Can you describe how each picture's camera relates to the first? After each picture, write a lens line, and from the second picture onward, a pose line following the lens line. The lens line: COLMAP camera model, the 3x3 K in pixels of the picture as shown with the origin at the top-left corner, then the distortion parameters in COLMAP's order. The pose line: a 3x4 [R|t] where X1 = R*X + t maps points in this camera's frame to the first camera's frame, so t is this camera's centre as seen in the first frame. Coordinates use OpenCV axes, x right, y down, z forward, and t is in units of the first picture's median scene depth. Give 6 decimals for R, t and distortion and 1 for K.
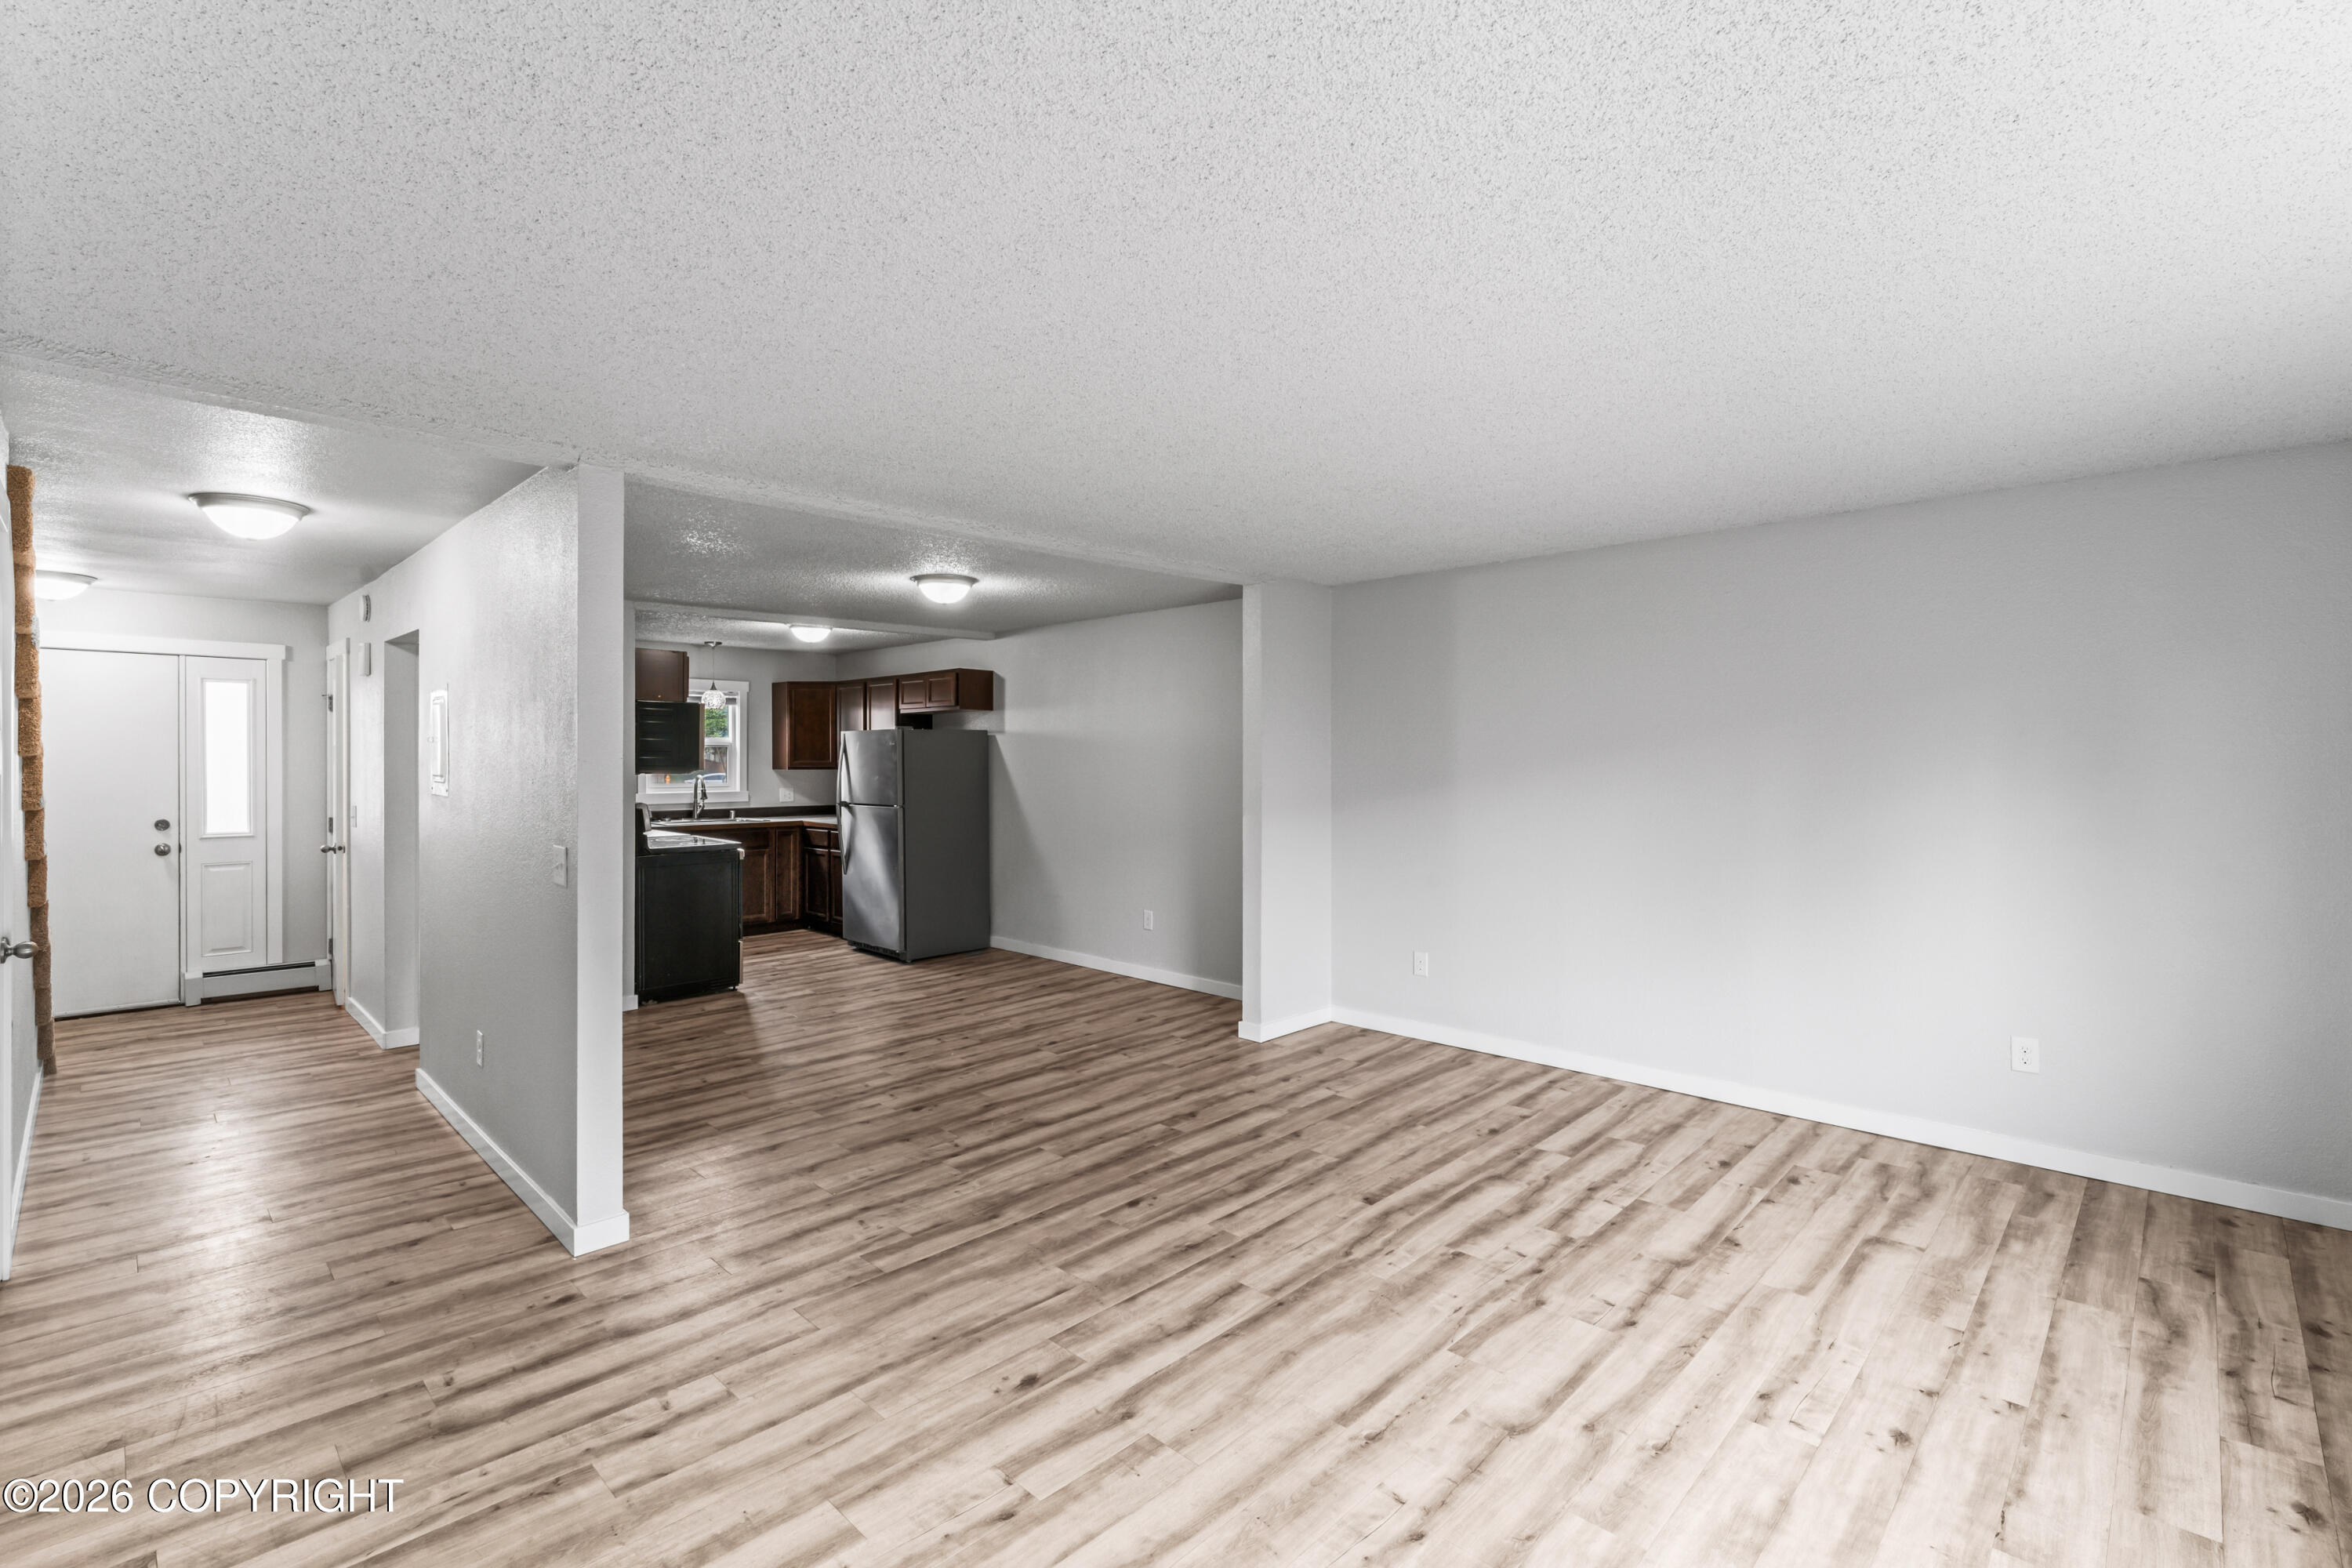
lens RADIAL K [[1052.5, 0, 1189.5], [0, 1052.5, 765.4], [0, 0, 1]] dist [-0.000030, -0.000002]
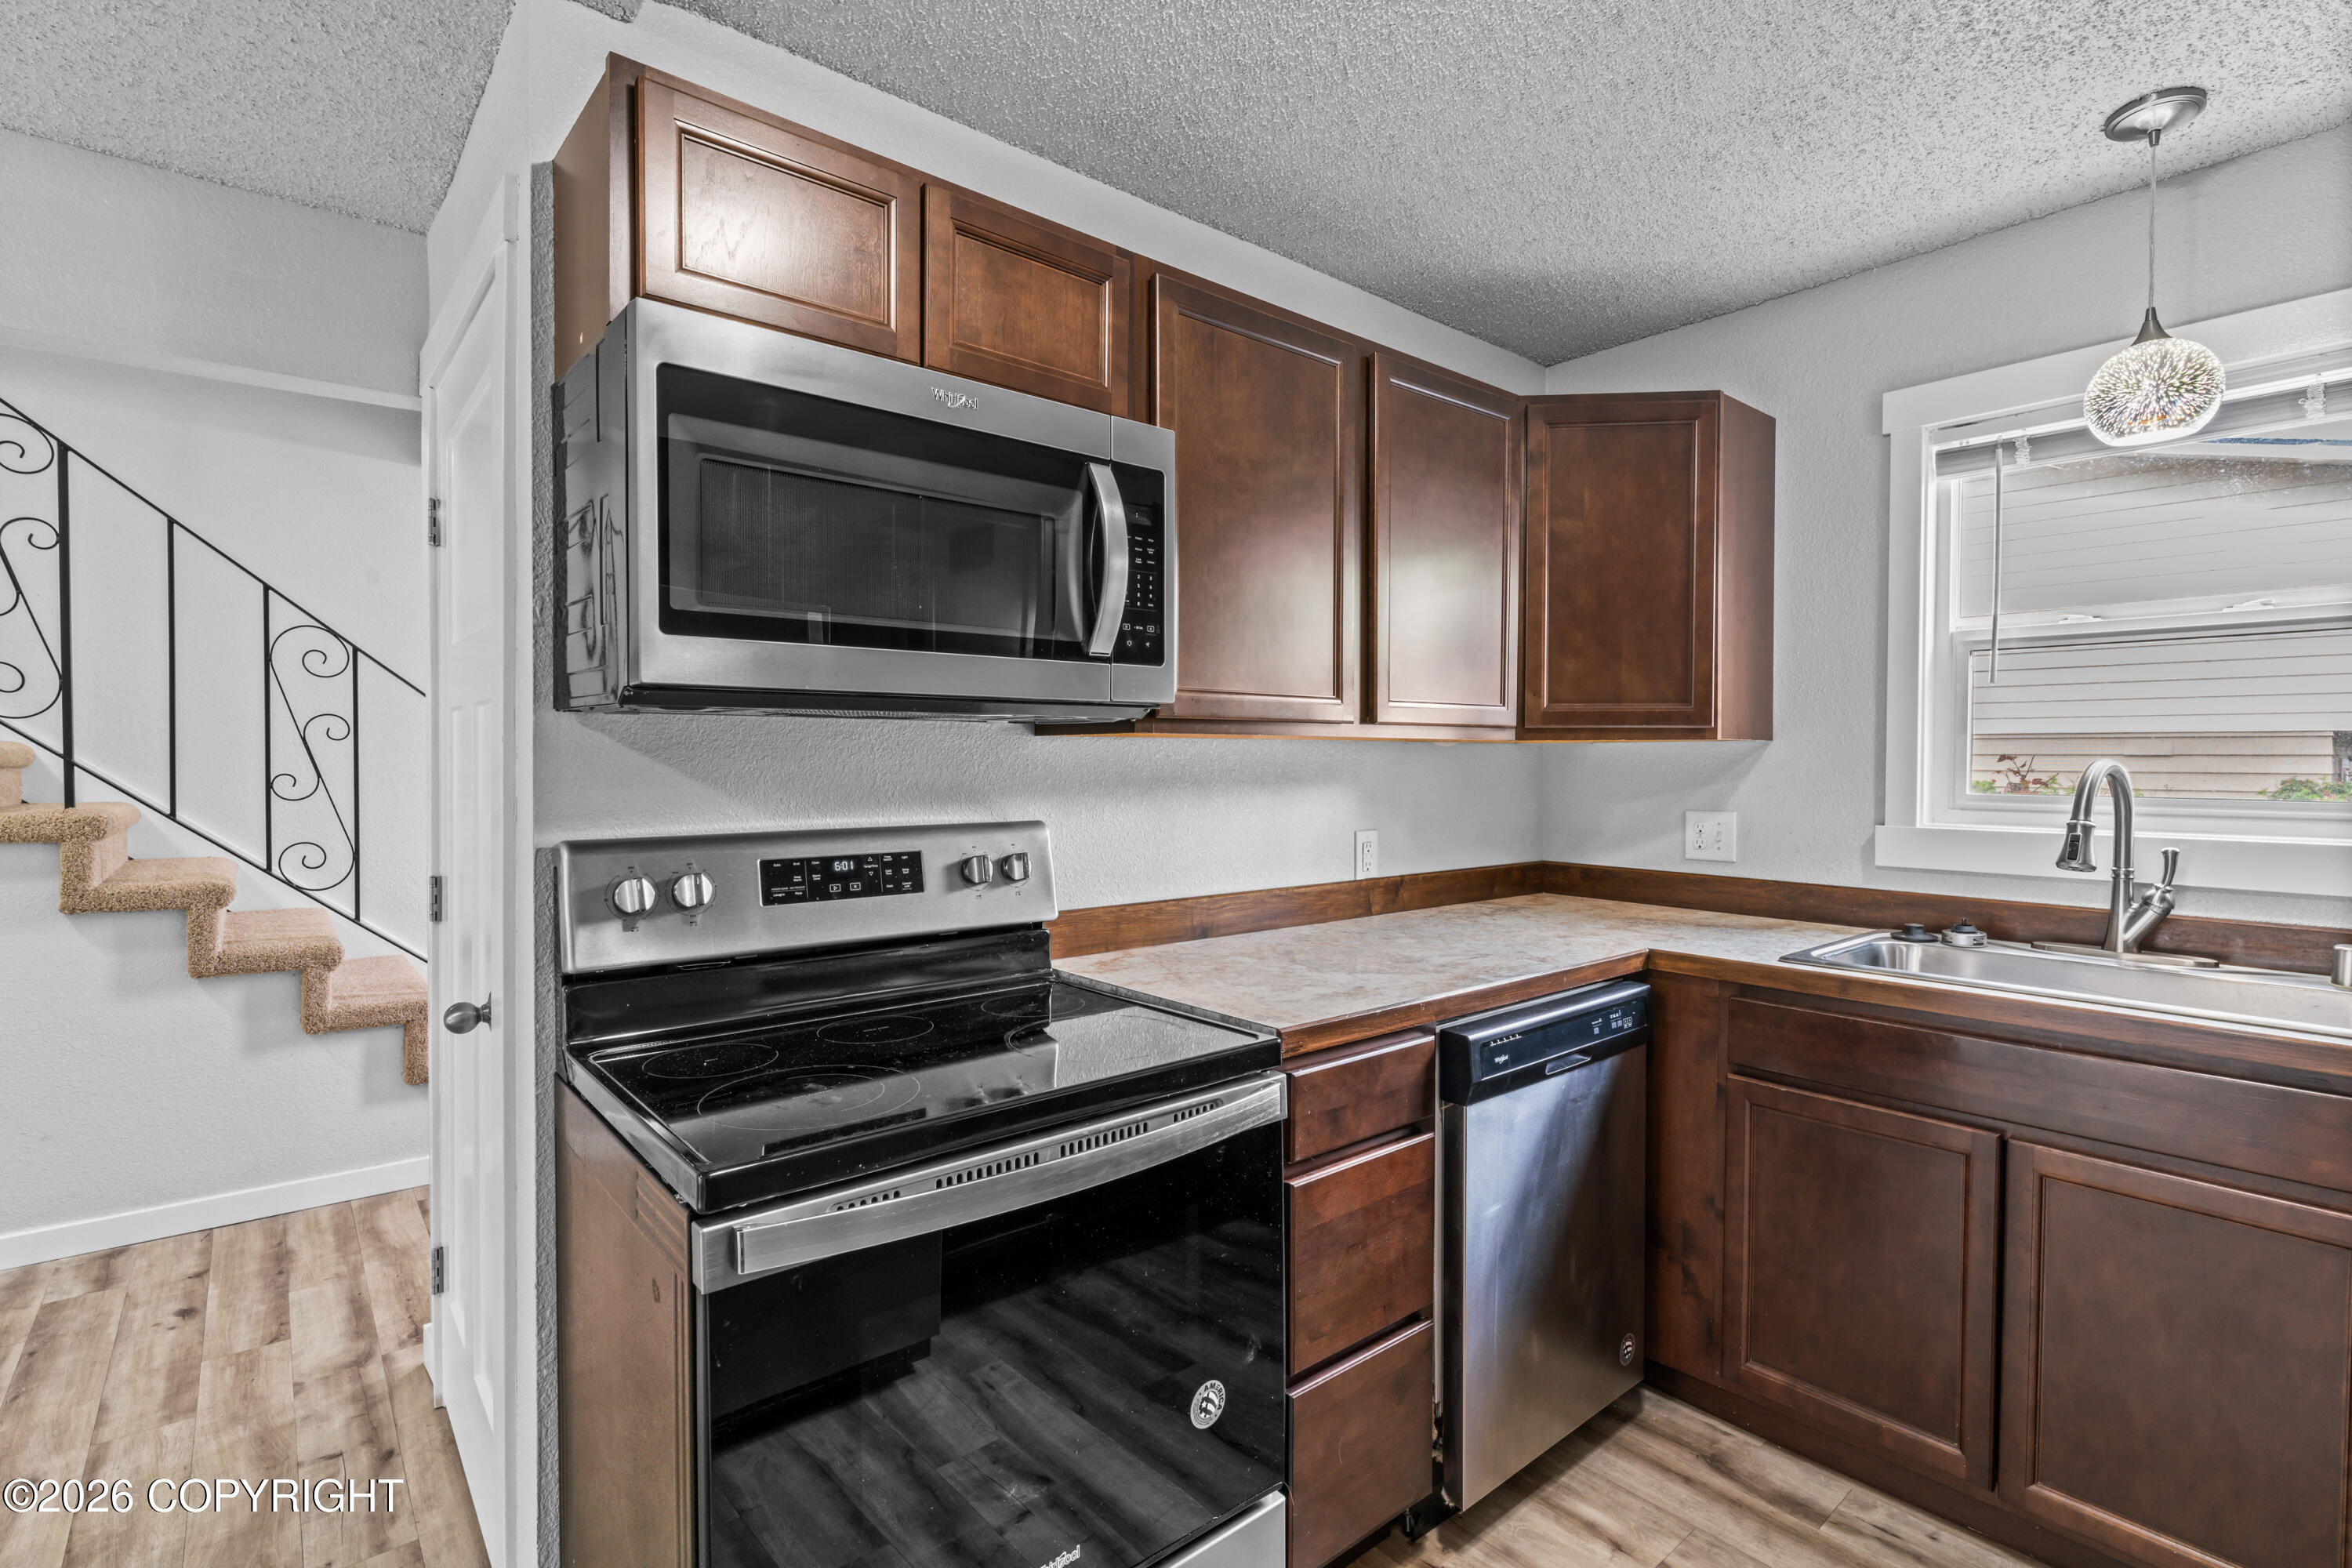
lens RADIAL K [[1113.4, 0, 1179.9], [0, 1113.4, 776.0], [0, 0, 1]] dist [-0.002290, -0.000724]
pose [[-0.105042, 0.014356, -0.994364, -0.465044], [-0.013756, 0.999779, 0.015888, 0.025398], [0.994373, 0.015347, -0.104822, 1.814846]]
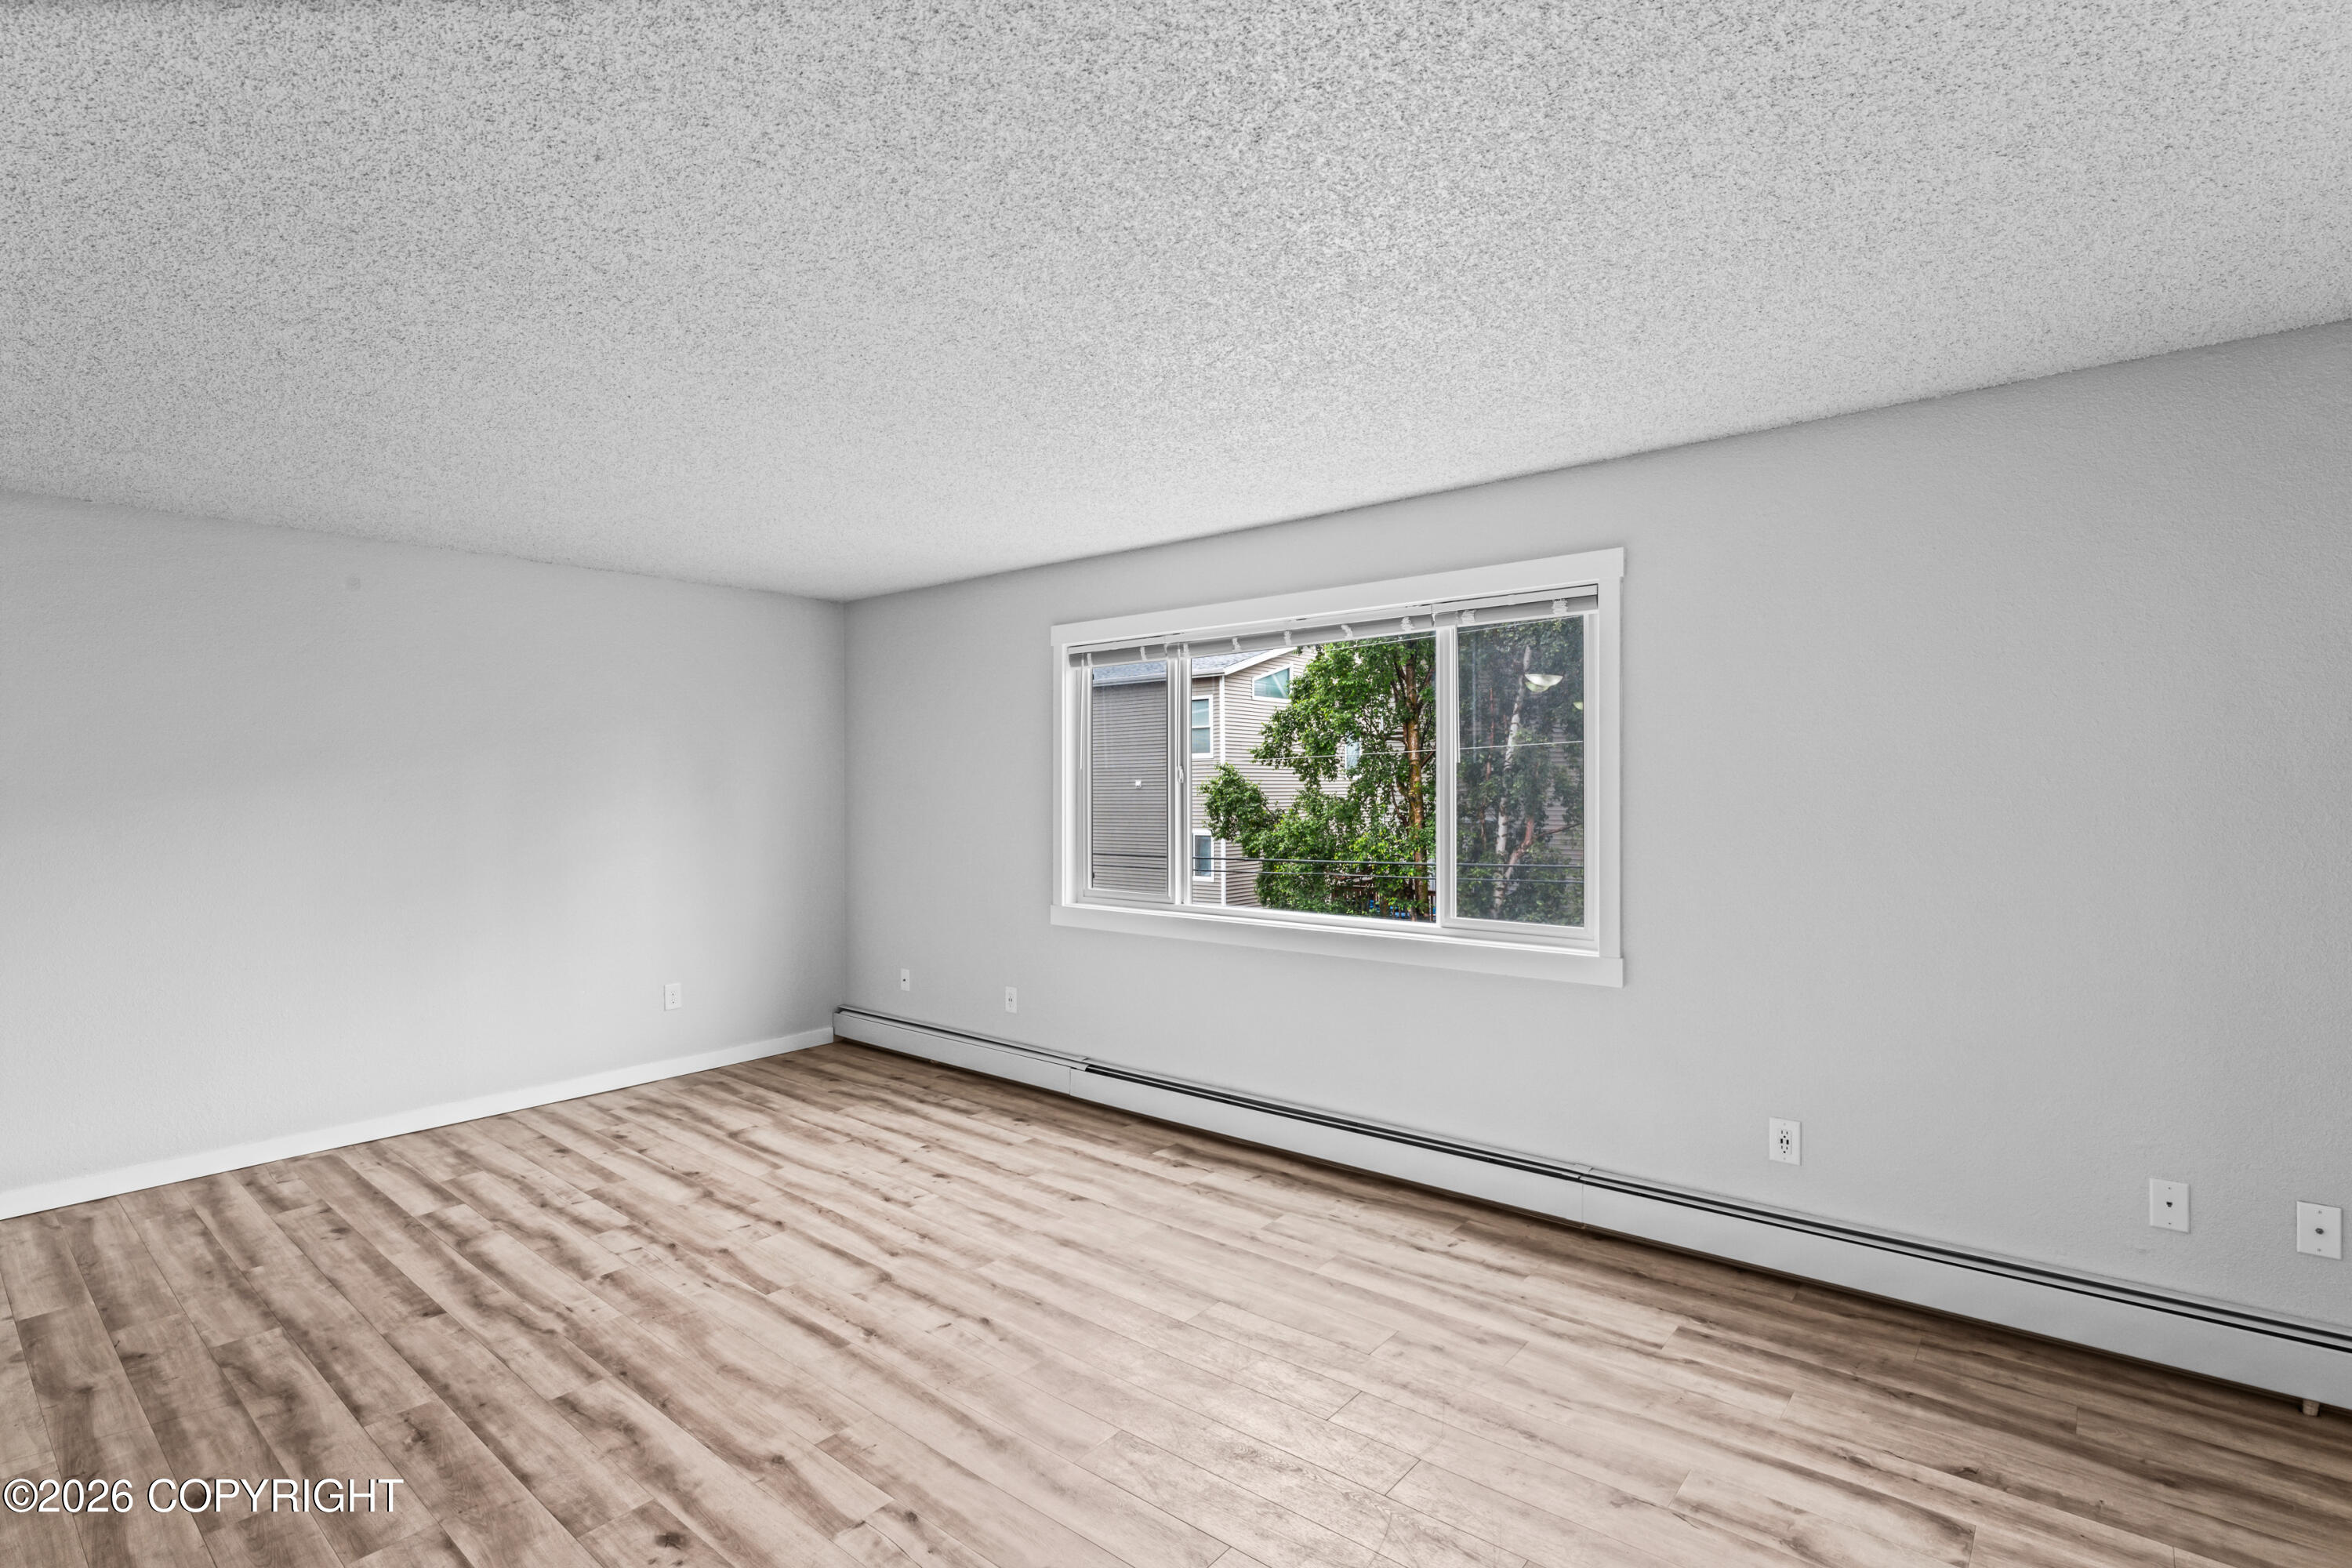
lens RADIAL K [[1110.0, 0, 1176.0], [0, 1110.0, 784.0], [0, 0, 1]] dist [0.002240, 0.000395]
pose [[-0.064045, -0.000852, 0.997947, -0.657323], [0.011762, 0.999930, 0.001609, 0.004700], [-0.997878, 0.011841, -0.064031, 0.421588]]
